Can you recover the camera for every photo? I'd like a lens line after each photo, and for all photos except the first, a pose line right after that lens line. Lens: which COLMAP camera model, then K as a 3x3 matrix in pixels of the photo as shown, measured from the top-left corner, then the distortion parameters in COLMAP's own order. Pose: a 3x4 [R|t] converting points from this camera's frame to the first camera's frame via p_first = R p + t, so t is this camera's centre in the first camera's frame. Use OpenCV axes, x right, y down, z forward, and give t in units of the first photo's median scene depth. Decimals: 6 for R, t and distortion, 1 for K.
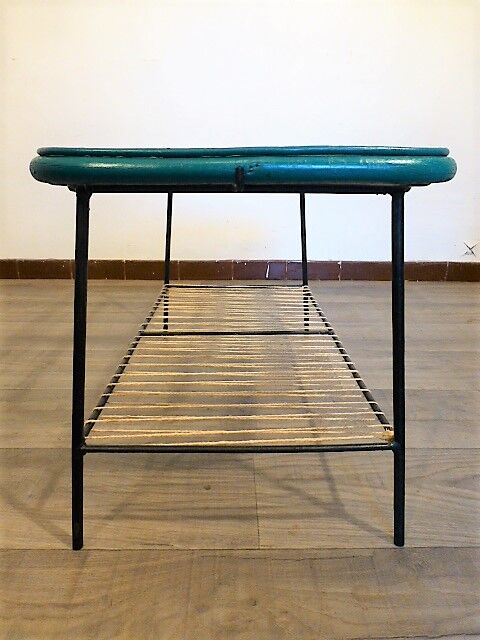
lens RADIAL K [[462.4, 0, 240.0], [0, 462.4, 320.0], [0, 0, 1]] dist [-0.025861, -0.004090]
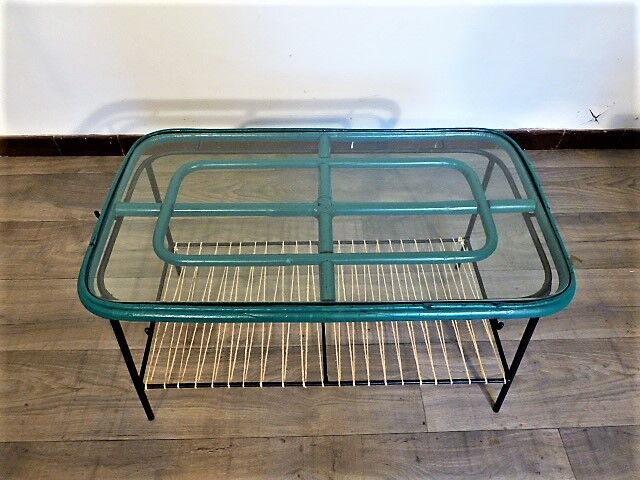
lens RADIAL K [[462.4, 0, 320.0], [0, 462.4, 240.0], [0, 0, 1]] dist [-0.025861, -0.004090]
pose [[0.999852, -0.013427, 0.010779, -0.011390], [0.006110, 0.861944, 0.506966, -0.387855], [-0.016098, -0.506825, 0.861899, 0.177503]]
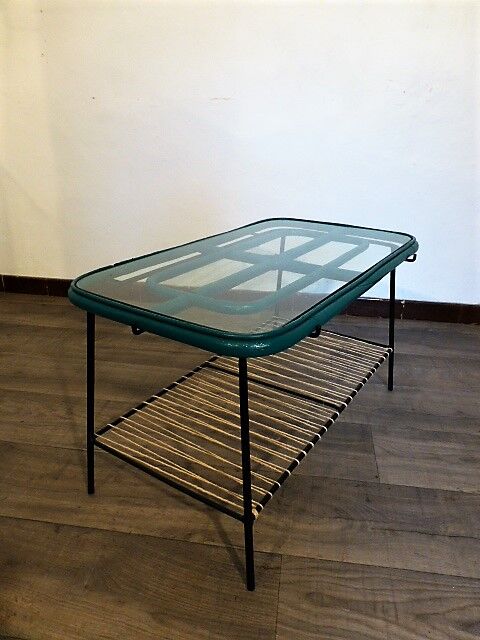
lens RADIAL K [[462.4, 0, 240.0], [0, 462.4, 320.0], [0, 0, 1]] dist [-0.025861, -0.004090]
pose [[0.986616, 0.066748, -0.148775, 0.022701], [-0.055405, 0.995323, 0.079131, -0.145569], [0.153361, -0.069829, 0.985700, -0.019387]]
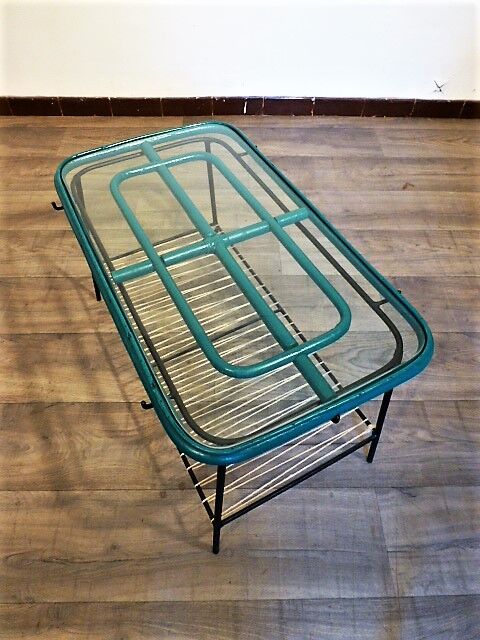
lens RADIAL K [[462.4, 0, 240.0], [0, 462.4, 320.0], [0, 0, 1]] dist [-0.025861, -0.004090]
pose [[0.999974, 0.001999, 0.006937, 0.042784], [-0.005475, 0.836380, 0.548123, -0.279382], [-0.004706, -0.548146, 0.836369, -0.156560]]
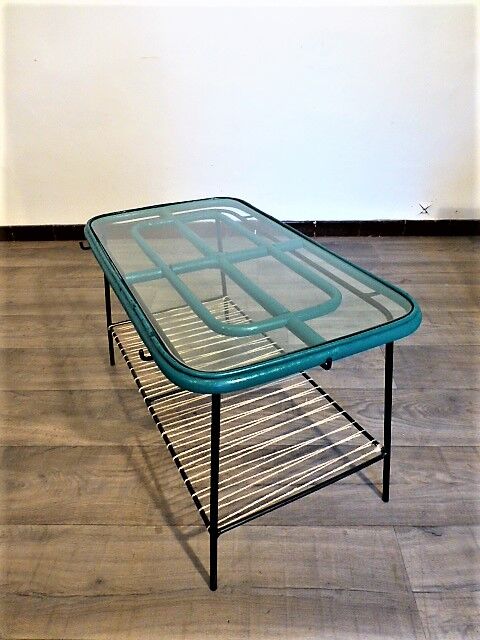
lens RADIAL K [[462.4, 0, 240.0], [0, 462.4, 320.0], [0, 0, 1]] dist [-0.025861, -0.004090]
pose [[0.999203, -0.009549, -0.038750, 0.064965], [0.017512, 0.977394, 0.210700, -0.134318], [0.035862, -0.211211, 0.976782, -0.247390]]
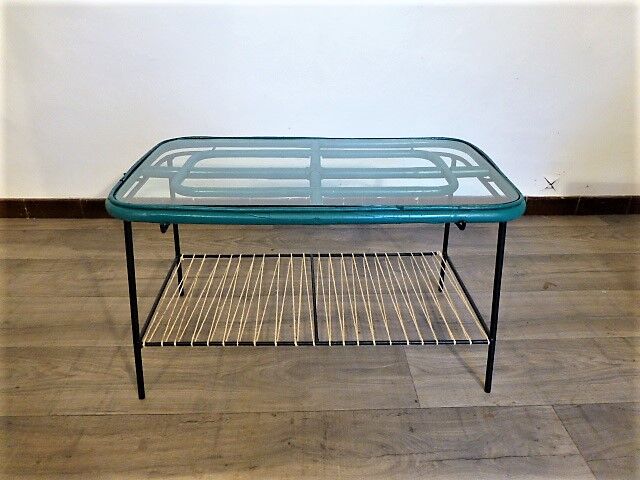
lens RADIAL K [[462.4, 0, 320.0], [0, 462.4, 240.0], [0, 0, 1]] dist [-0.025861, -0.004090]
pose [[0.999720, -0.009548, 0.021645, -0.008413], [0.005880, 0.986512, 0.163582, -0.200607], [-0.022915, -0.163409, 0.986292, 0.034176]]
